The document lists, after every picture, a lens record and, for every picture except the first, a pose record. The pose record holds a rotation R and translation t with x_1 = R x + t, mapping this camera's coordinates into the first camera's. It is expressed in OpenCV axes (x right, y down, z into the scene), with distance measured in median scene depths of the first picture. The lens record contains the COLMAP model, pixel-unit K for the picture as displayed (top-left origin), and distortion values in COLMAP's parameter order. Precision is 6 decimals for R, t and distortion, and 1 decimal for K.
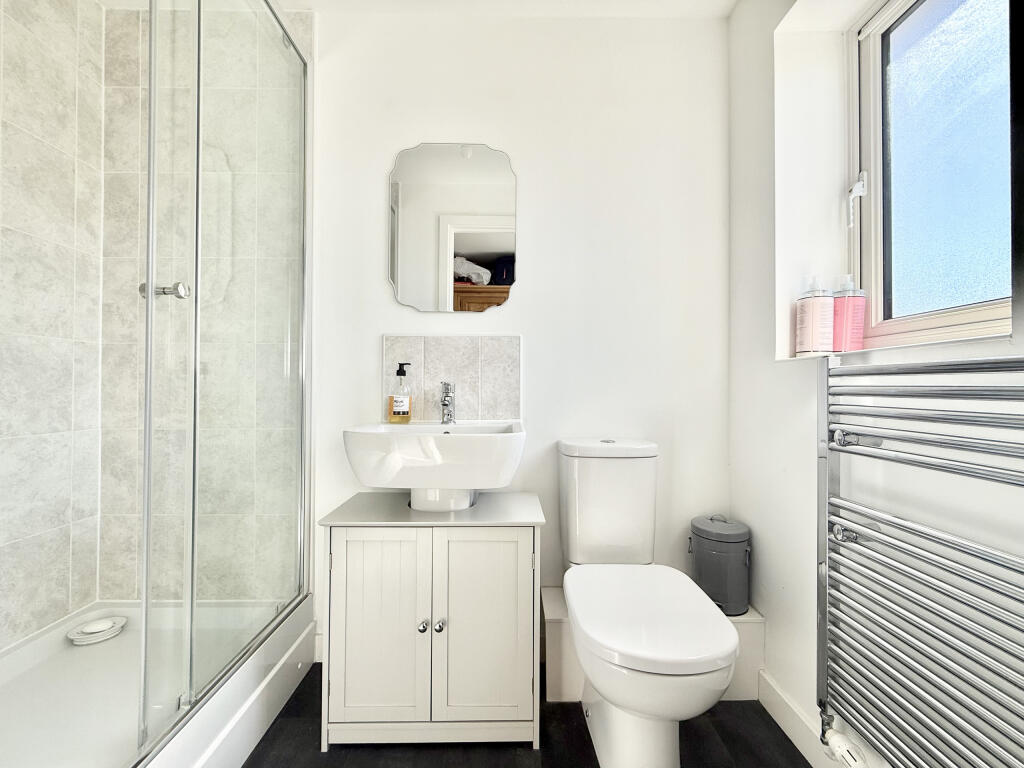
lens RADIAL K [[405.7, 0, 510.6], [0, 405.7, 384.5], [0, 0, 1]] dist [-0.002015, -0.000279]
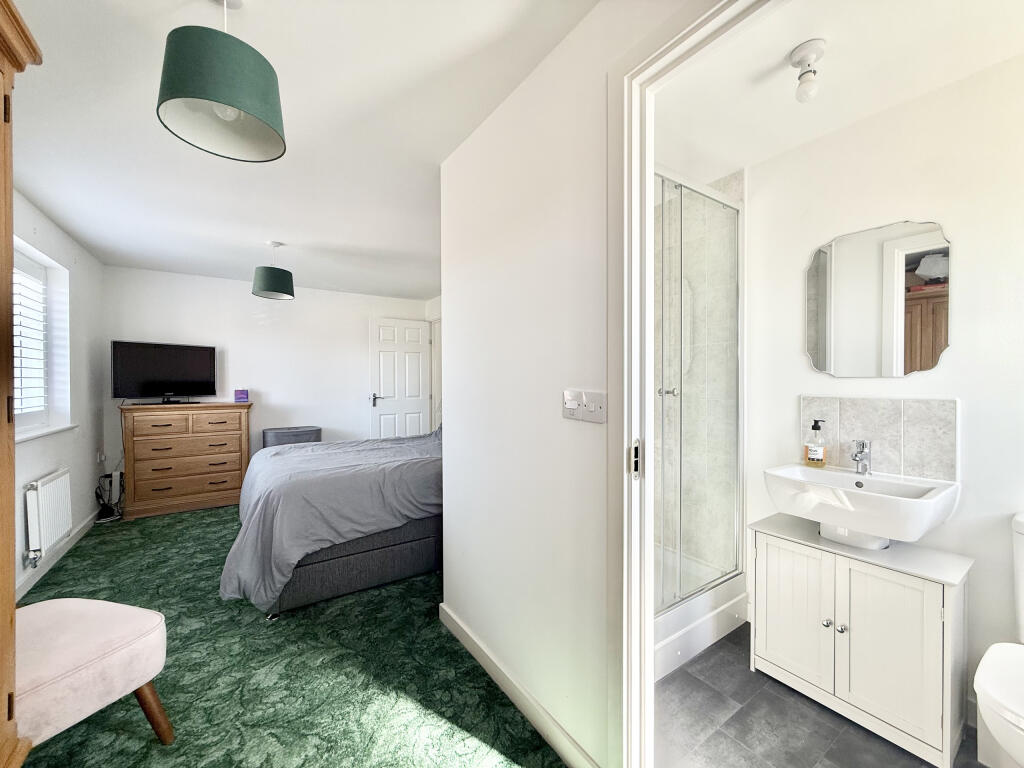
lens RADIAL K [[405.7, 0, 511.3], [0, 405.7, 384.9], [0, 0, 1]] dist [-0.002015, -0.000279]
pose [[0.552944, 0.003285, -0.833212, 0.260818], [0.012800, 0.999841, 0.012437, -0.191097], [0.833120, -0.017543, 0.552814, -0.500557]]
